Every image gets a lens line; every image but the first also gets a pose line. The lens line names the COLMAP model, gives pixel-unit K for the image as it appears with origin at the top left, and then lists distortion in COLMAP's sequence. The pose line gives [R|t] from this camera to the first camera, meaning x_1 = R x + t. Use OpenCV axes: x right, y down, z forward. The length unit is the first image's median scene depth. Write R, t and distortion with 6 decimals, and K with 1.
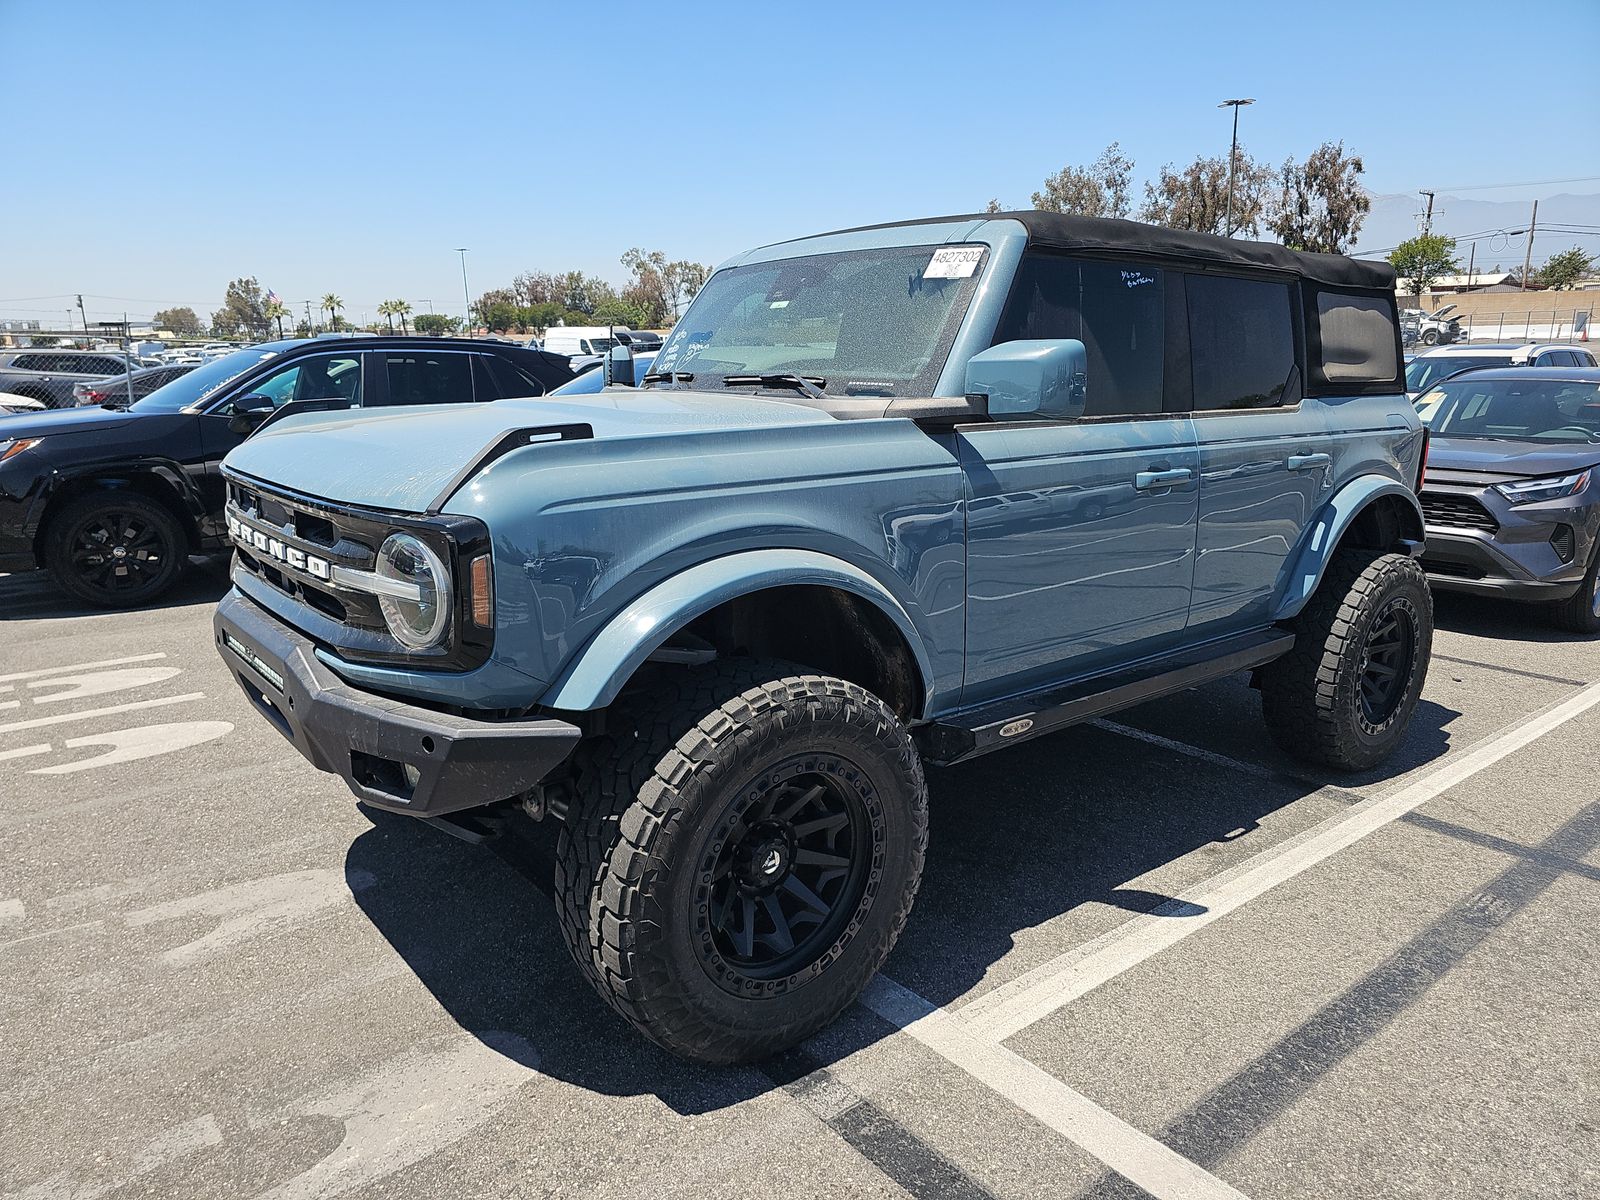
lens RADIAL K [[1124.6, 0, 789.7], [0, 1124.6, 603.5], [0, 0, 1]] dist [0.012220, -0.003231]
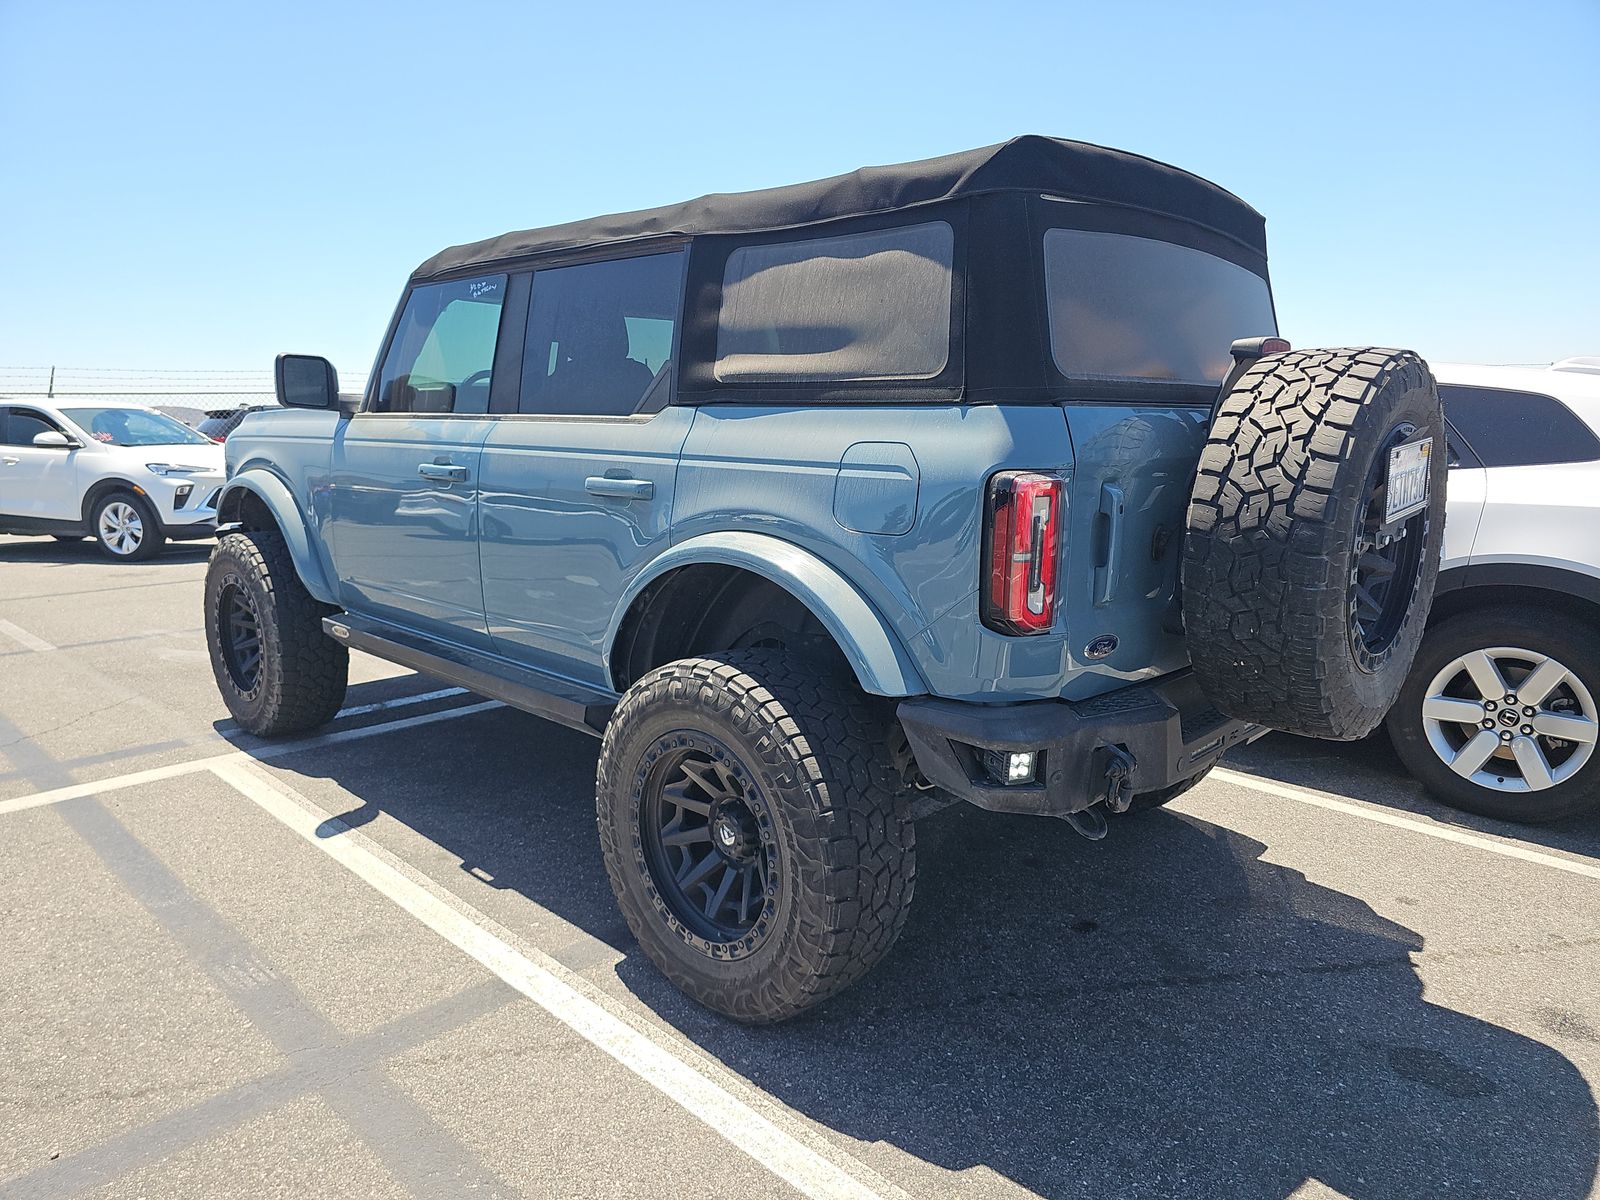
lens RADIAL K [[1124.6, 0, 790.9], [0, 1124.6, 601.7], [0, 0, 1]] dist [0.012220, -0.003231]
pose [[0.072524, 0.159342, -0.984556, 1.361532], [-0.218267, 0.965763, 0.140222, -0.204911], [0.973191, 0.204726, 0.104820, 1.175962]]
